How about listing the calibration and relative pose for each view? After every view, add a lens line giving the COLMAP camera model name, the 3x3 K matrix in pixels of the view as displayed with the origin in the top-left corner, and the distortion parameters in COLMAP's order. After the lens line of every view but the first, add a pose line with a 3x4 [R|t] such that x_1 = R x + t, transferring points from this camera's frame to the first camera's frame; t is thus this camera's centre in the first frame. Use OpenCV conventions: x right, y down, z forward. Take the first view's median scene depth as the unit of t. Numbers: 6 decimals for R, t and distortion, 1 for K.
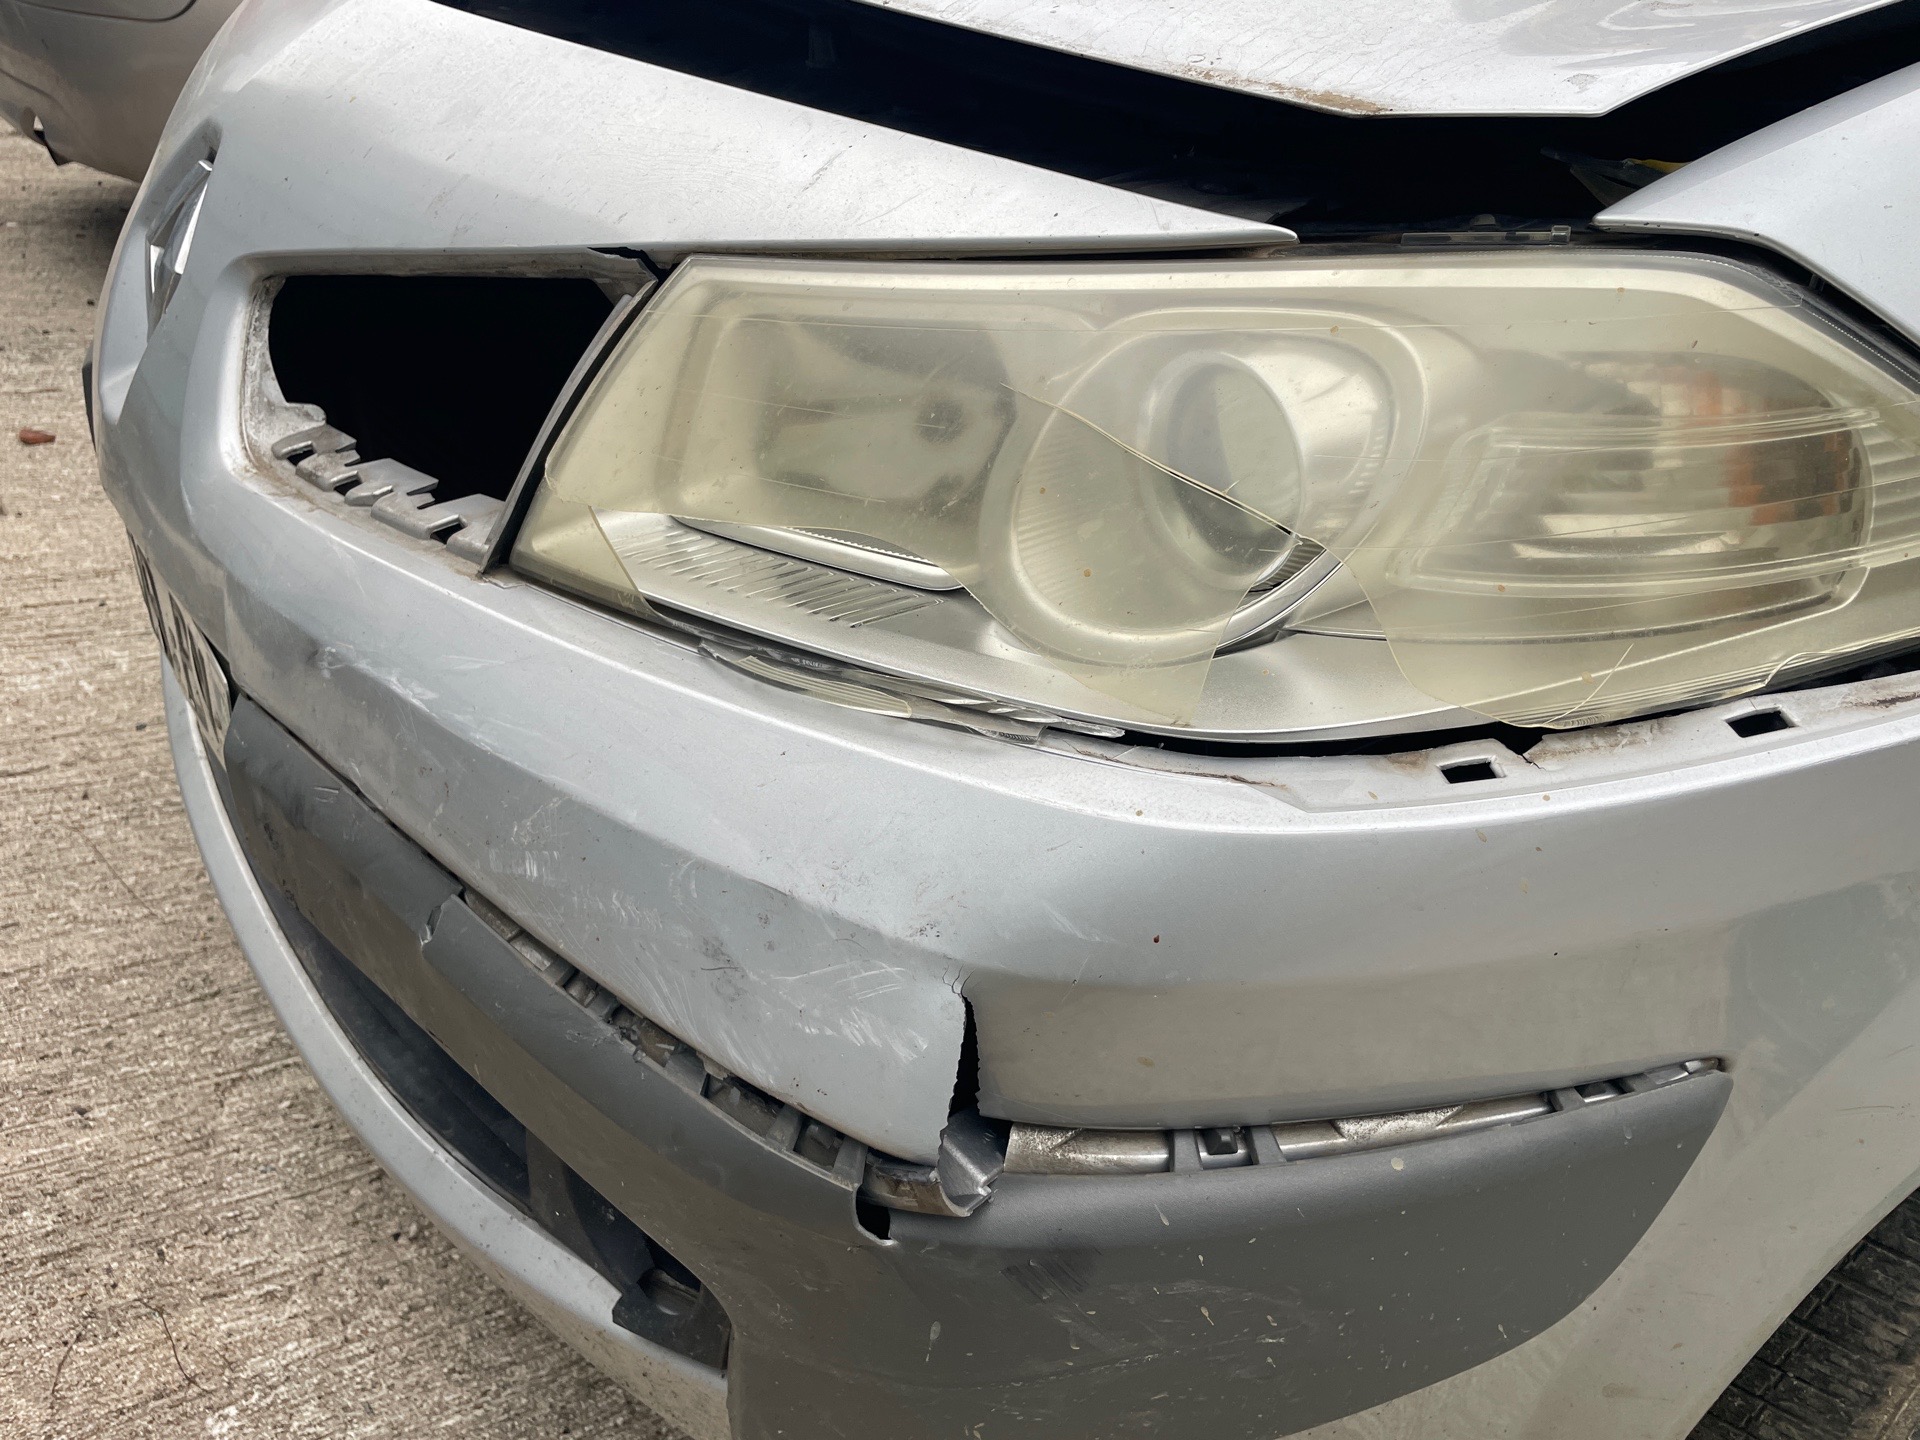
lens RADIAL K [[1445.5, 0, 959.2], [0, 1445.5, 725.5], [0, 0, 1]] dist [0.084053, -0.102525]
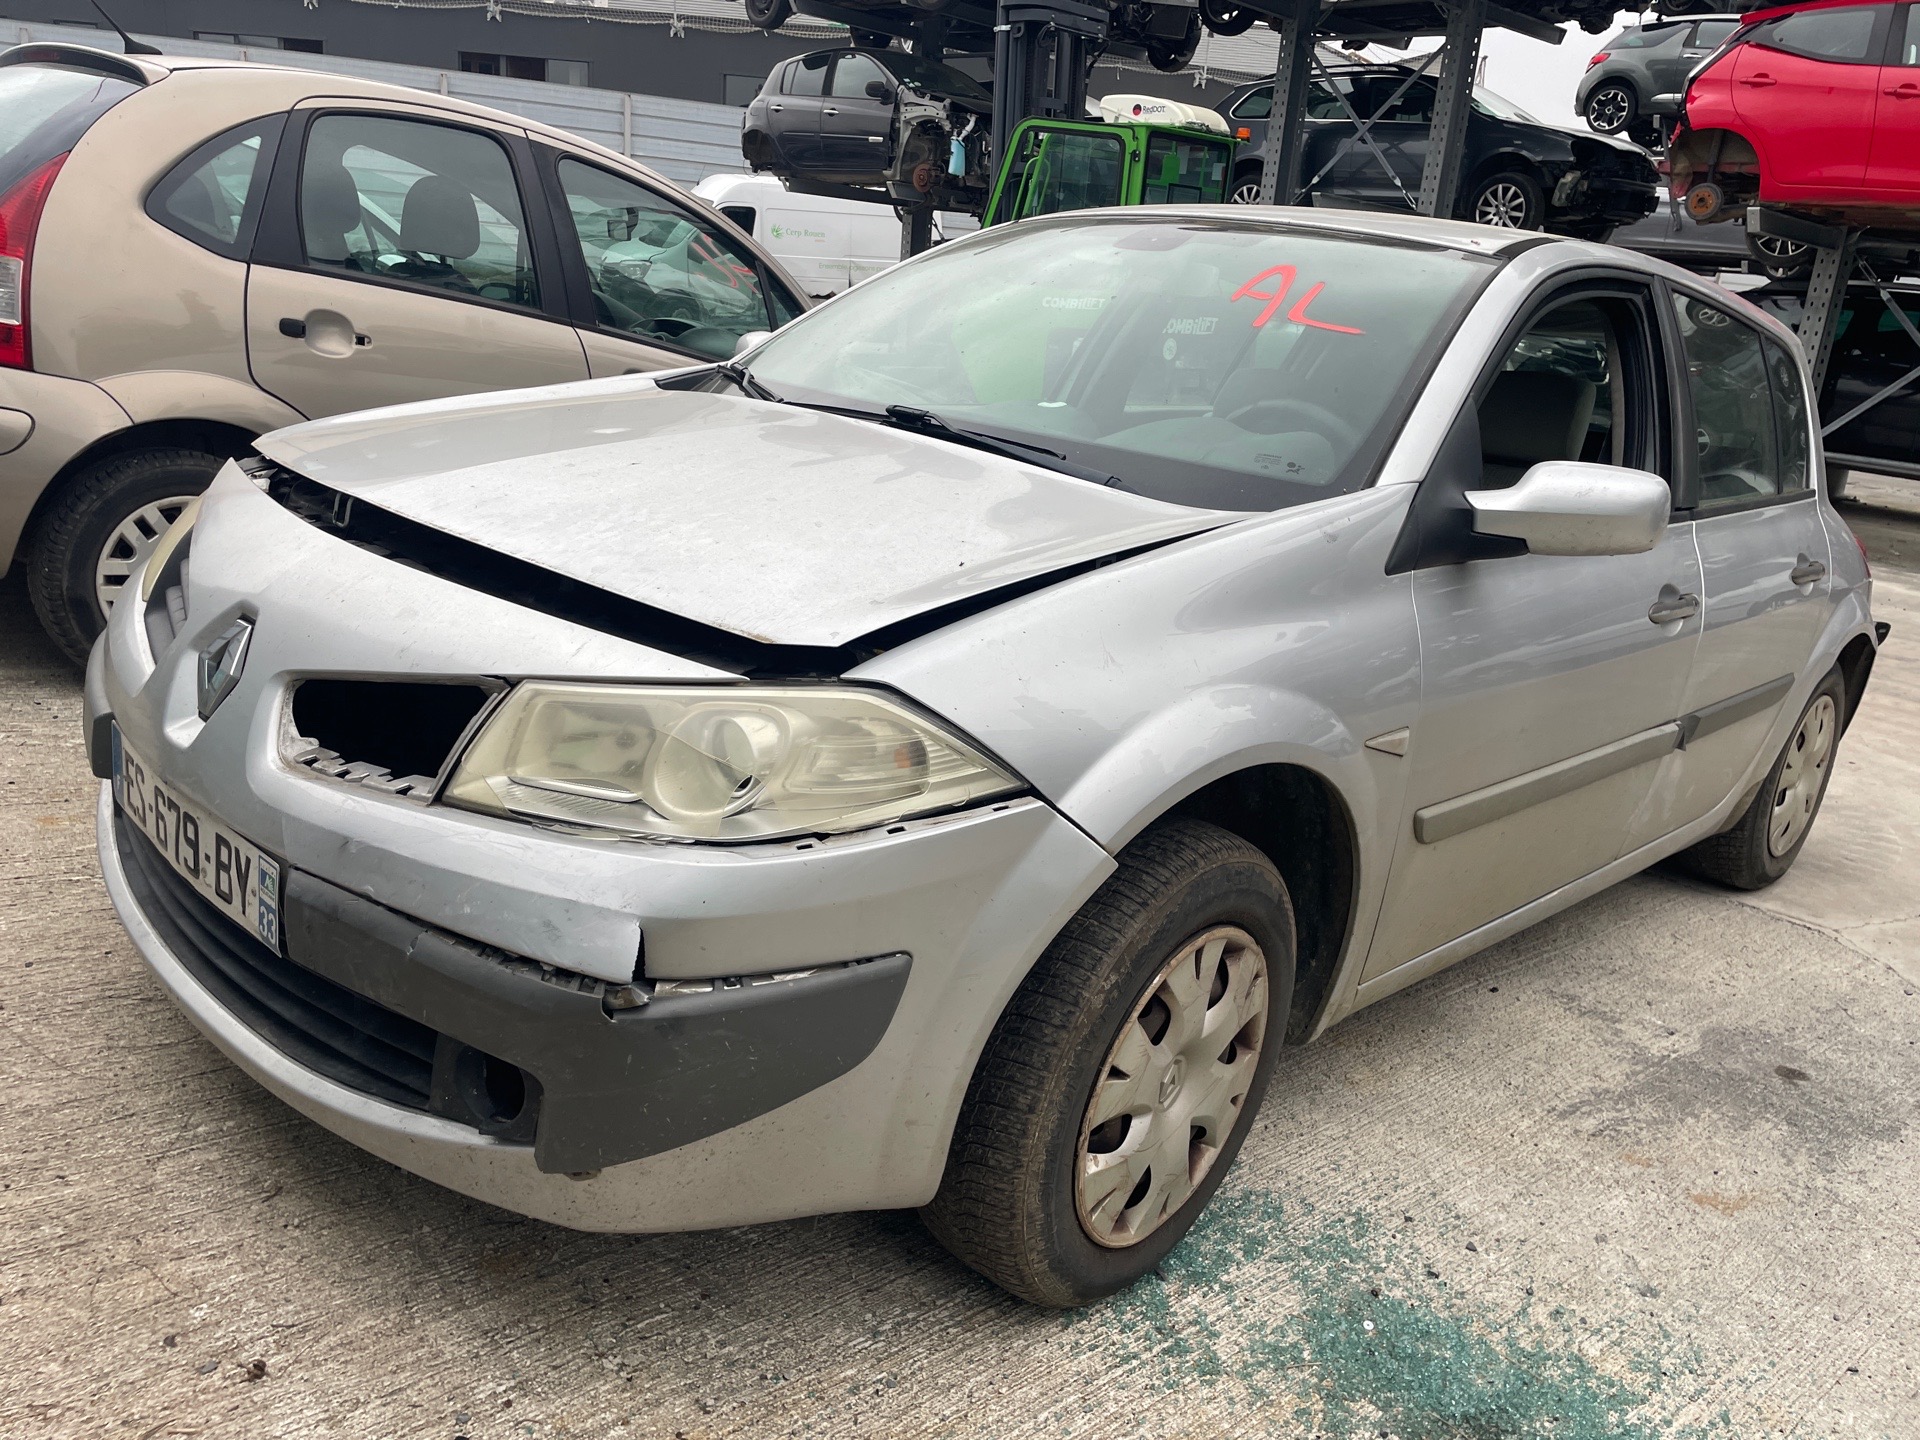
lens RADIAL K [[1445.0, 0, 958.2], [0, 1445.0, 745.8], [0, 0, 1]] dist [0.086407, -0.106262]
pose [[0.973381, -0.010585, 0.228950, -0.029724], [0.057481, 0.978282, -0.199149, 0.343891], [-0.221870, 0.207008, 0.952849, -1.571628]]
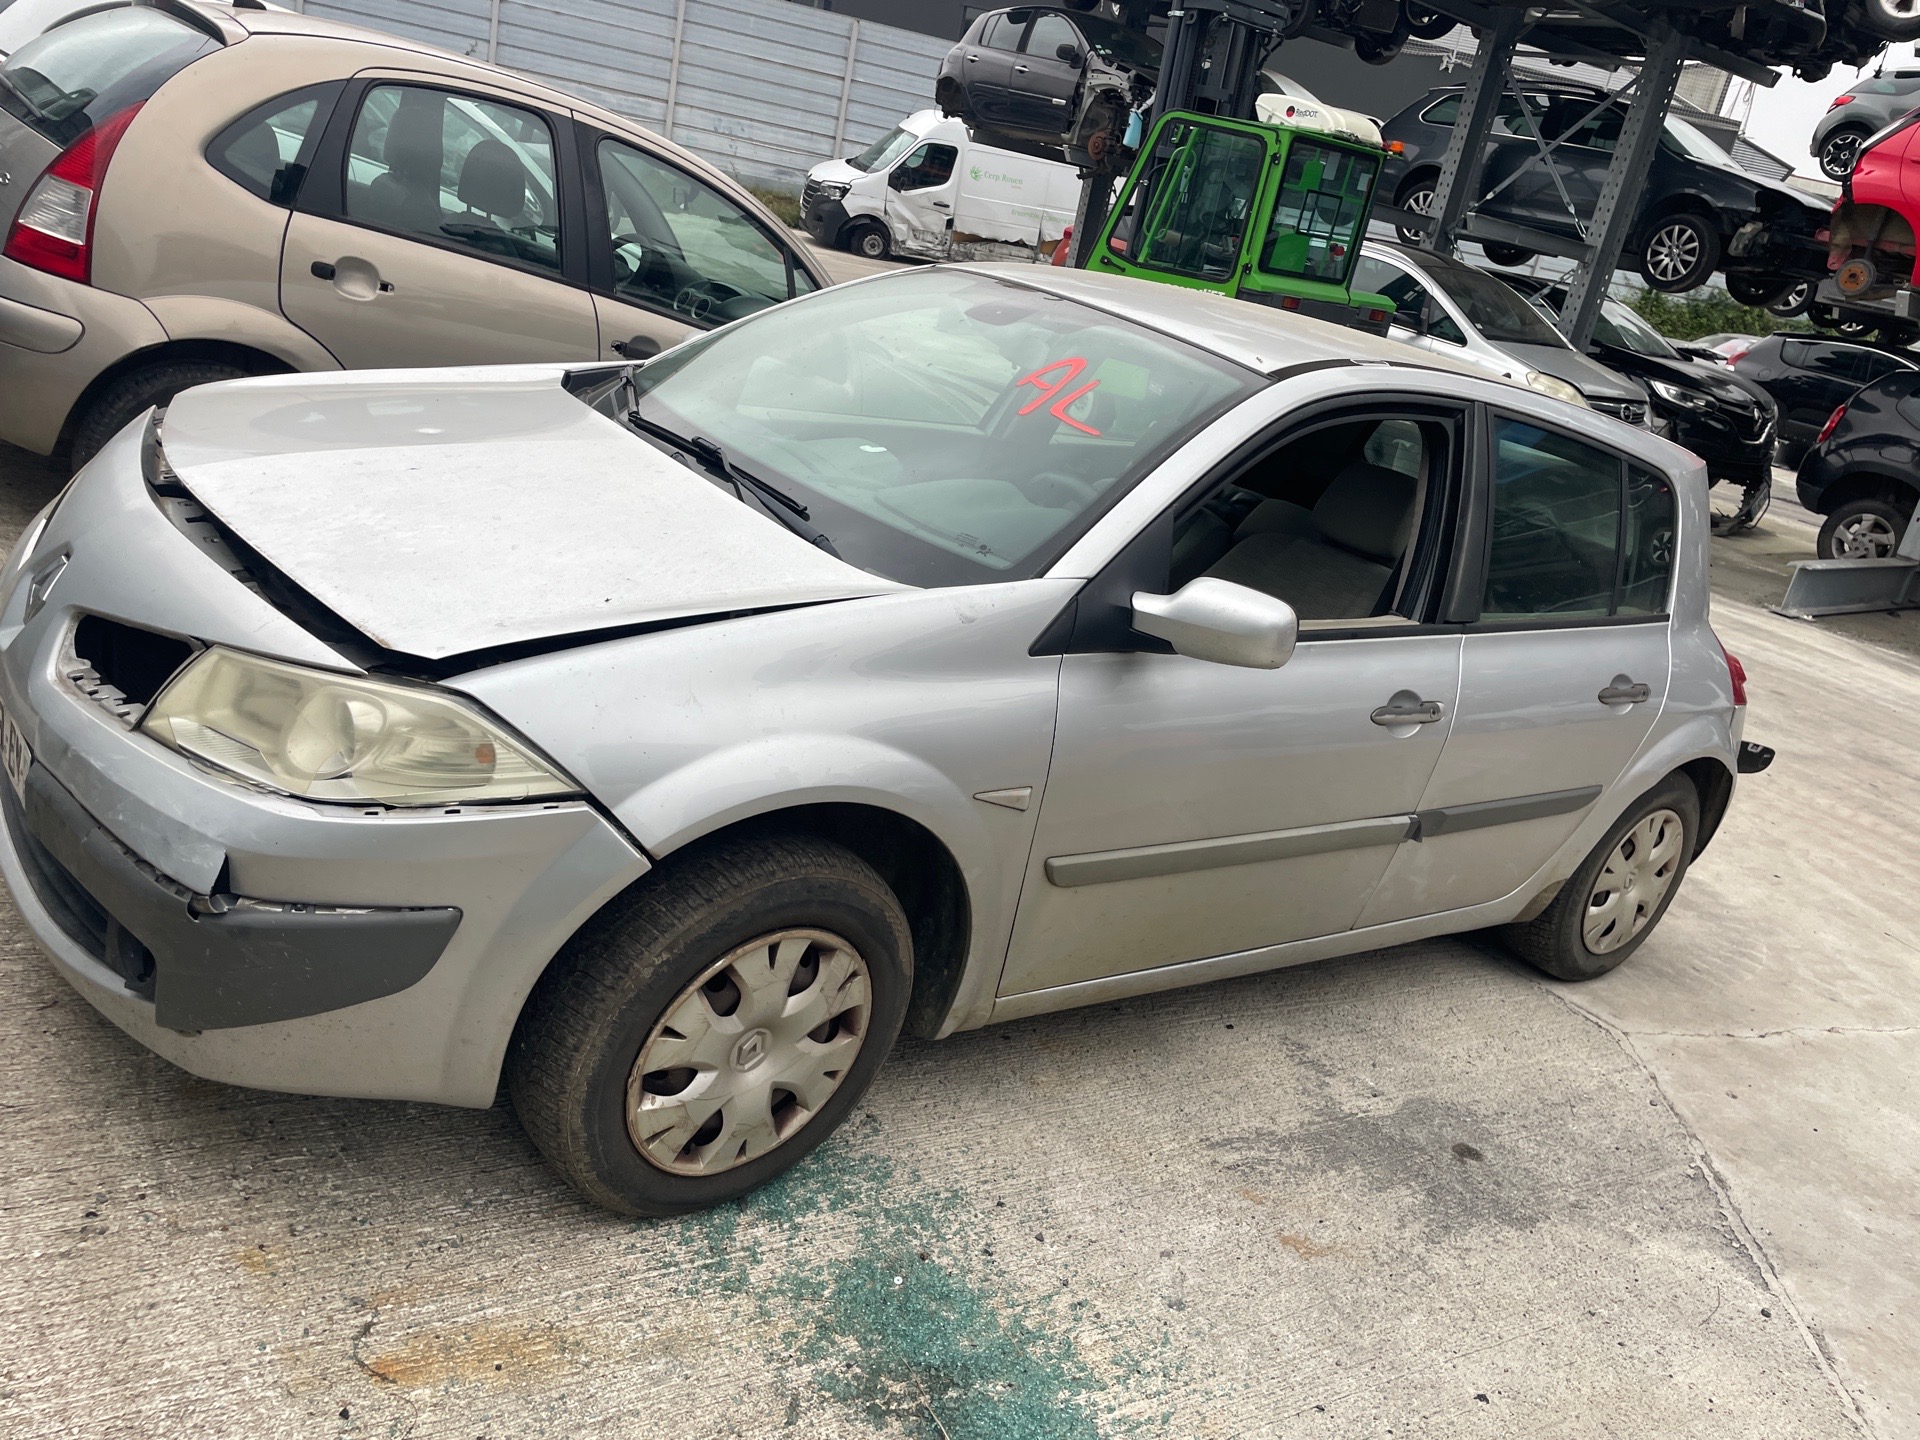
lens RADIAL K [[1445.5, 0, 959.2], [0, 1445.5, 725.5], [0, 0, 1]] dist [0.084053, -0.102525]
pose [[0.982006, 0.142155, 0.124325, 1.053766], [-0.120143, 0.978181, -0.169495, 0.211395], [-0.145707, 0.151508, 0.977658, -2.401842]]
